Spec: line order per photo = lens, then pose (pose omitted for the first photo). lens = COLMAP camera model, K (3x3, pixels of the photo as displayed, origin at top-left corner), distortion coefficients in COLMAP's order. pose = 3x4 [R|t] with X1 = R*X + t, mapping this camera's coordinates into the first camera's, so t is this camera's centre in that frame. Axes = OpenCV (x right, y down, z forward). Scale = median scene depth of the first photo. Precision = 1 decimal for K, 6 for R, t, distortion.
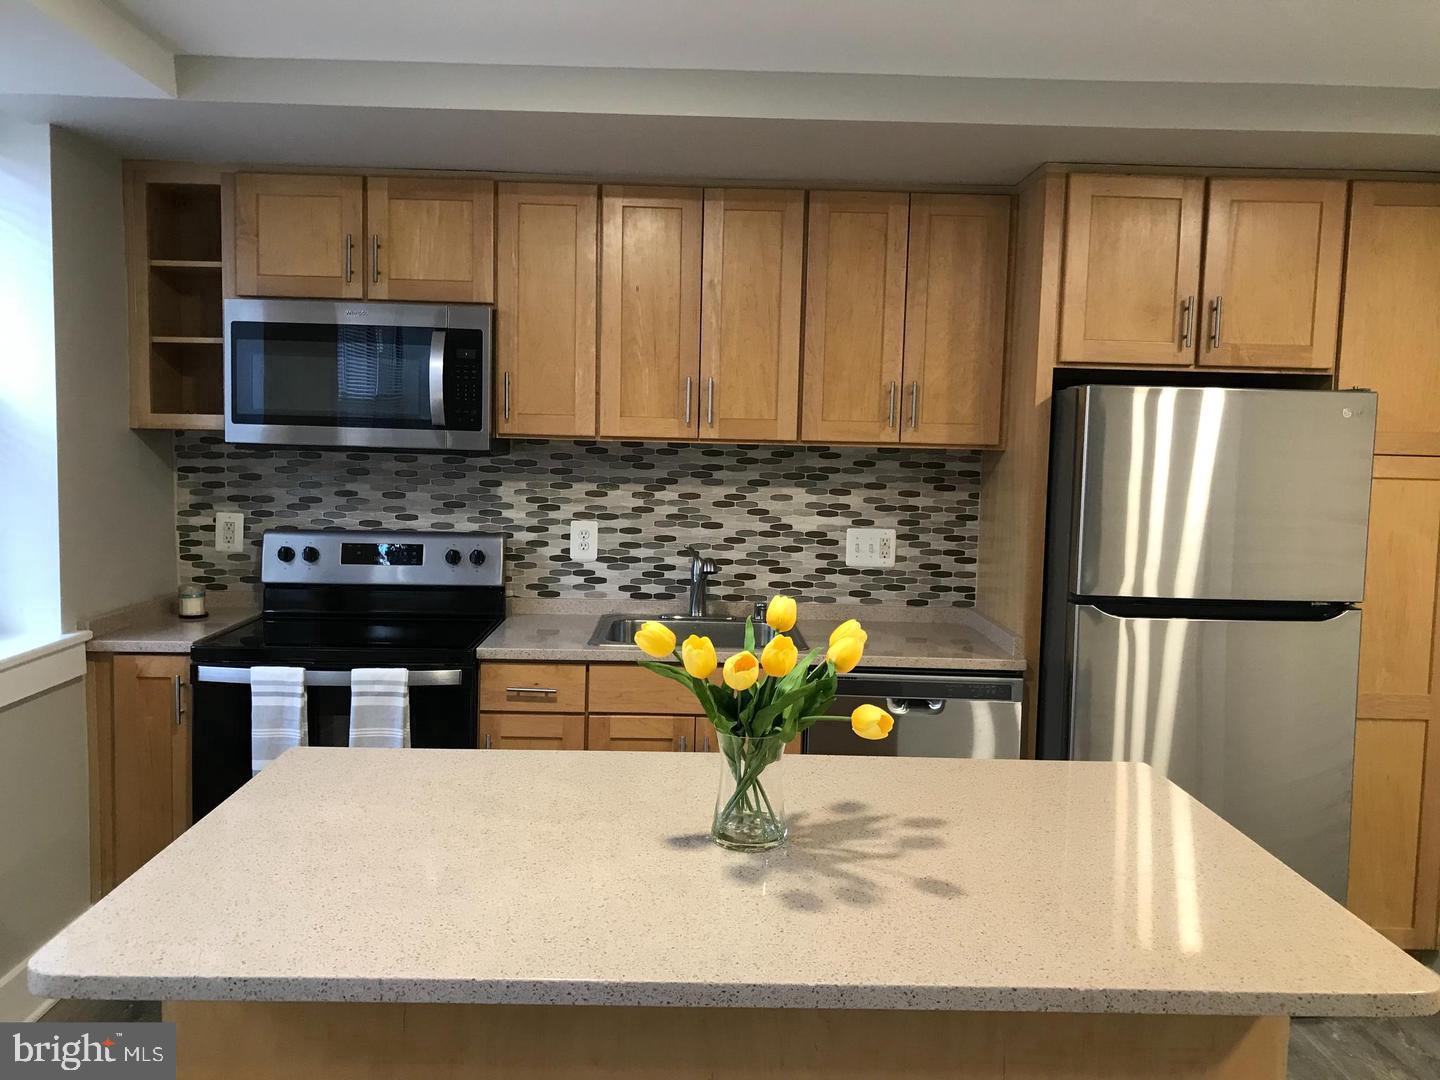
lens RADIAL K [[1195.2, 0, 720.0], [0, 1195.2, 540.0], [0, 0, 1]] dist [0.042943, -0.005213]
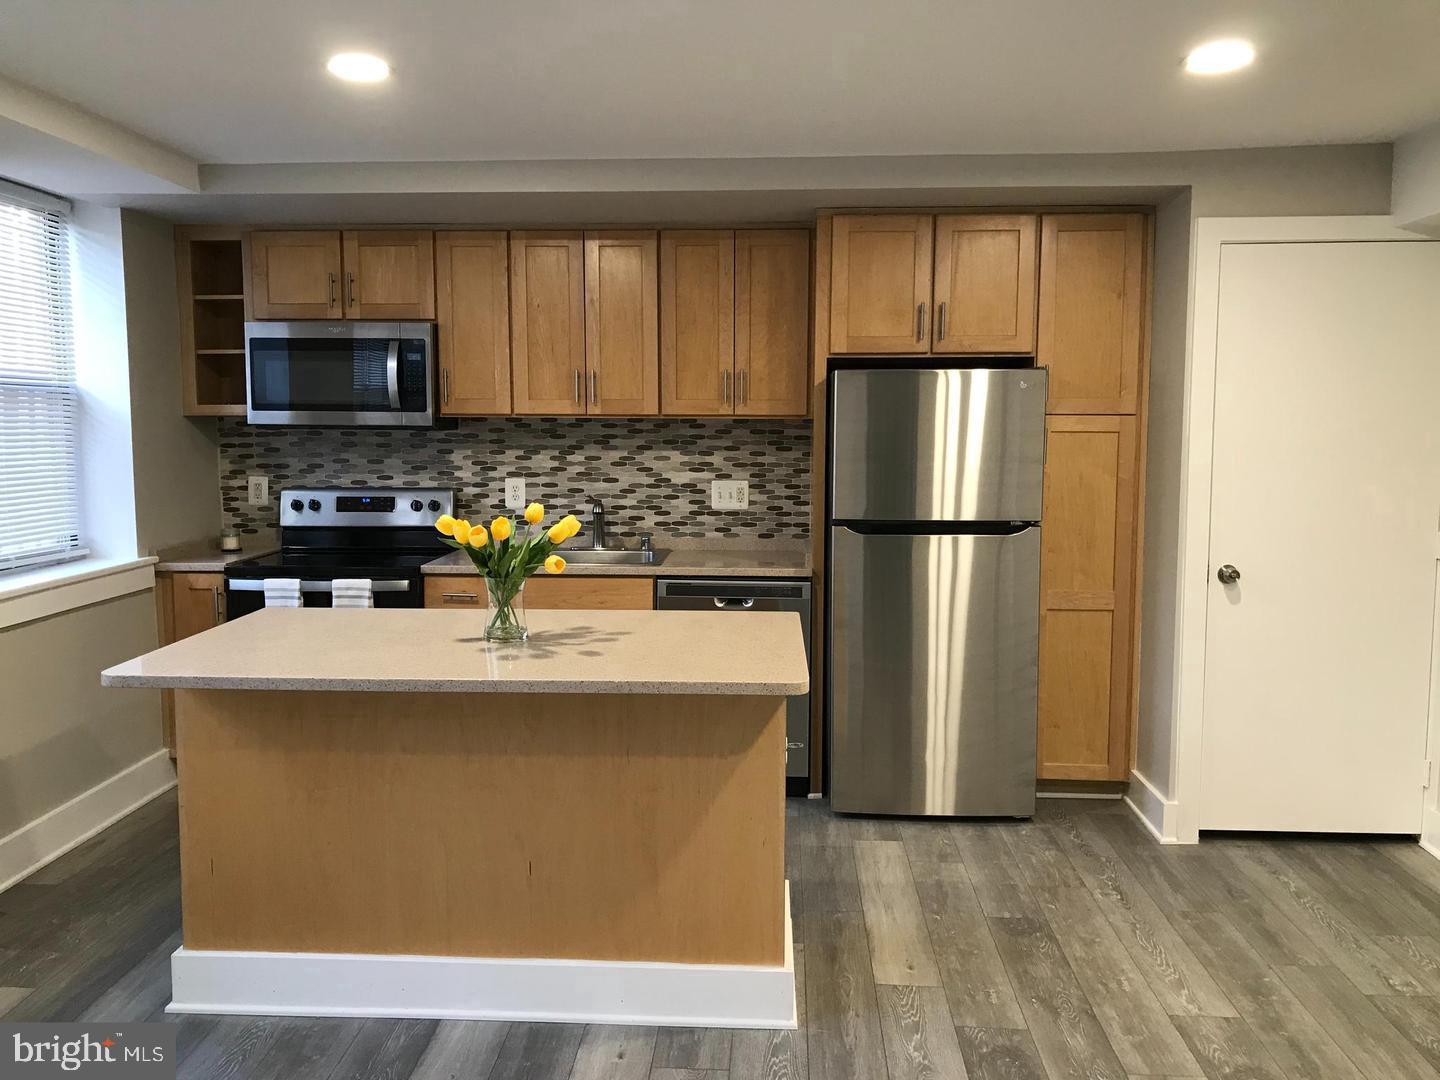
lens RADIAL K [[1195.2, 0, 720.0], [0, 1195.2, 540.0], [0, 0, 1]] dist [0.042943, -0.005213]
pose [[0.997311, -0.014383, -0.071859, 0.213326], [0.015218, 0.999823, 0.011085, 0.042280], [0.071687, -0.012149, 0.997353, -0.326251]]
